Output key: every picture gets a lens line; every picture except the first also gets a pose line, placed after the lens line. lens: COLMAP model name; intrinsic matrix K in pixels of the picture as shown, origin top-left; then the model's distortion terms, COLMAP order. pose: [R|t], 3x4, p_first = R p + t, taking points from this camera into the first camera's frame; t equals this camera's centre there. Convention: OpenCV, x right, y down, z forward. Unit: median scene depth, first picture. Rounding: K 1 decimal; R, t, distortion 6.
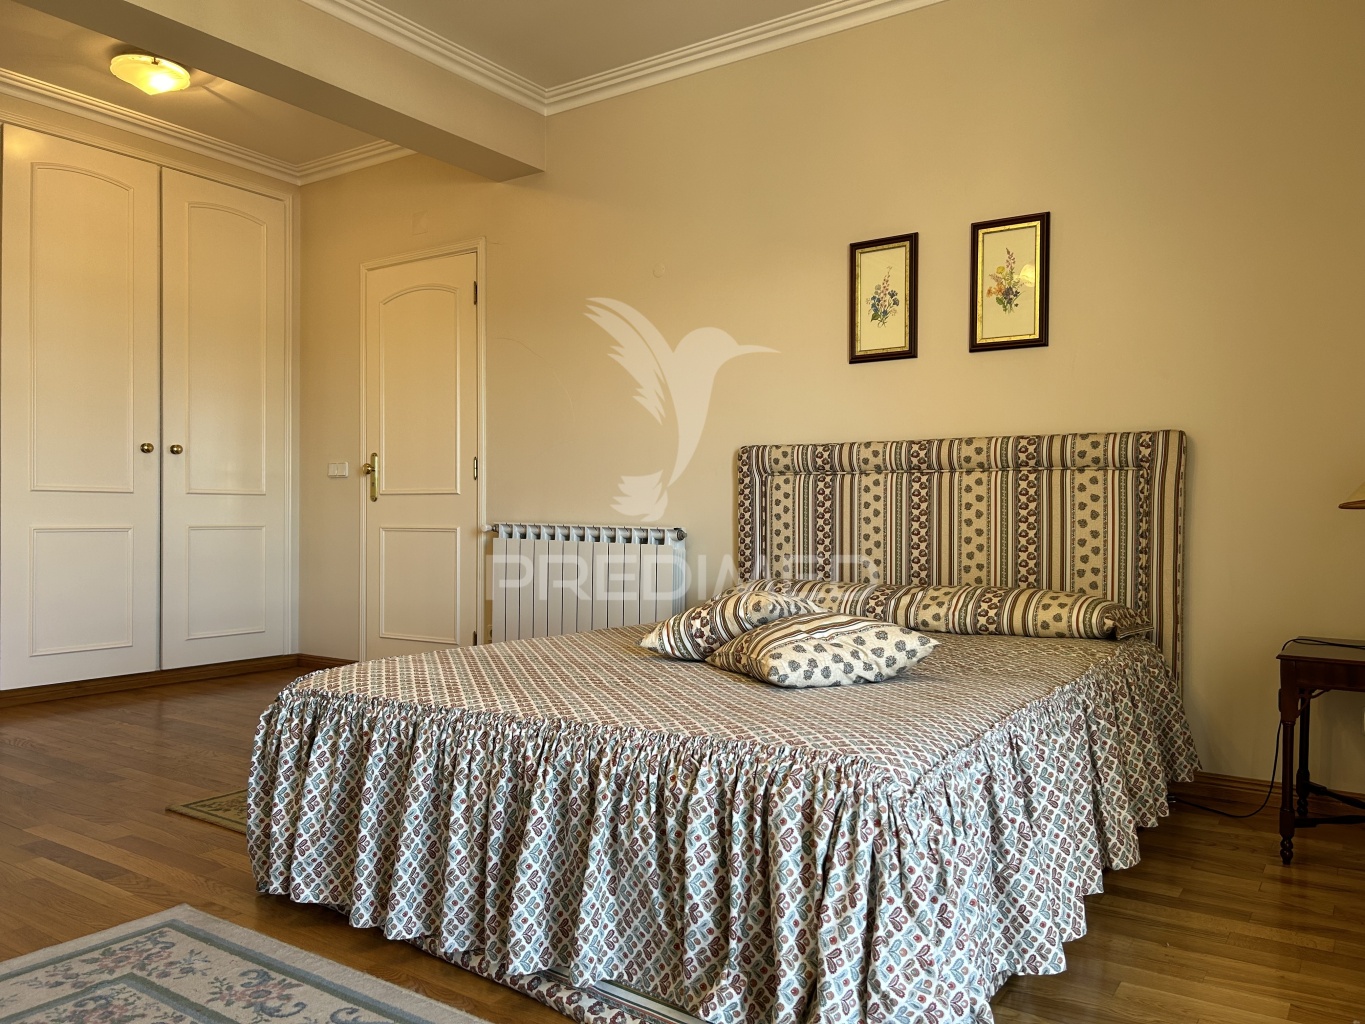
lens RADIAL K [[1028.4, 0, 680.5], [0, 1028.4, 513.5], [0, 0, 1]] dist [0.065476, -0.085912]
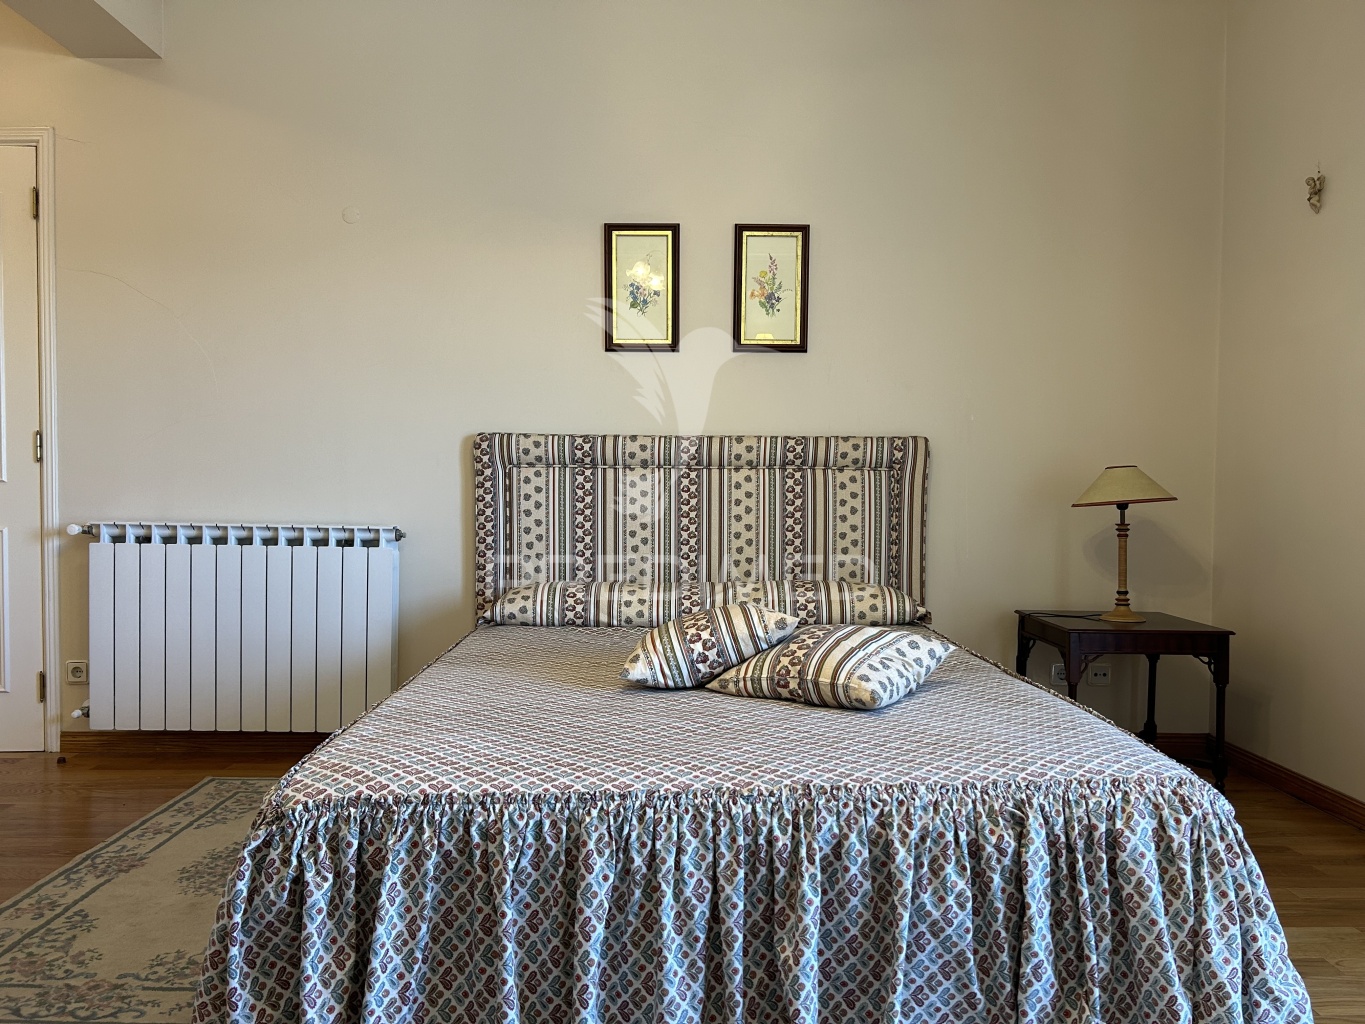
lens RADIAL K [[1028.4, 0, 685.9], [0, 1028.4, 518.1], [0, 0, 1]] dist [0.065476, -0.085912]
pose [[0.814320, -0.017175, 0.580162, -0.364694], [-0.000325, 0.999548, 0.030046, -0.022658], [-0.580416, -0.024656, 0.813947, 0.203422]]
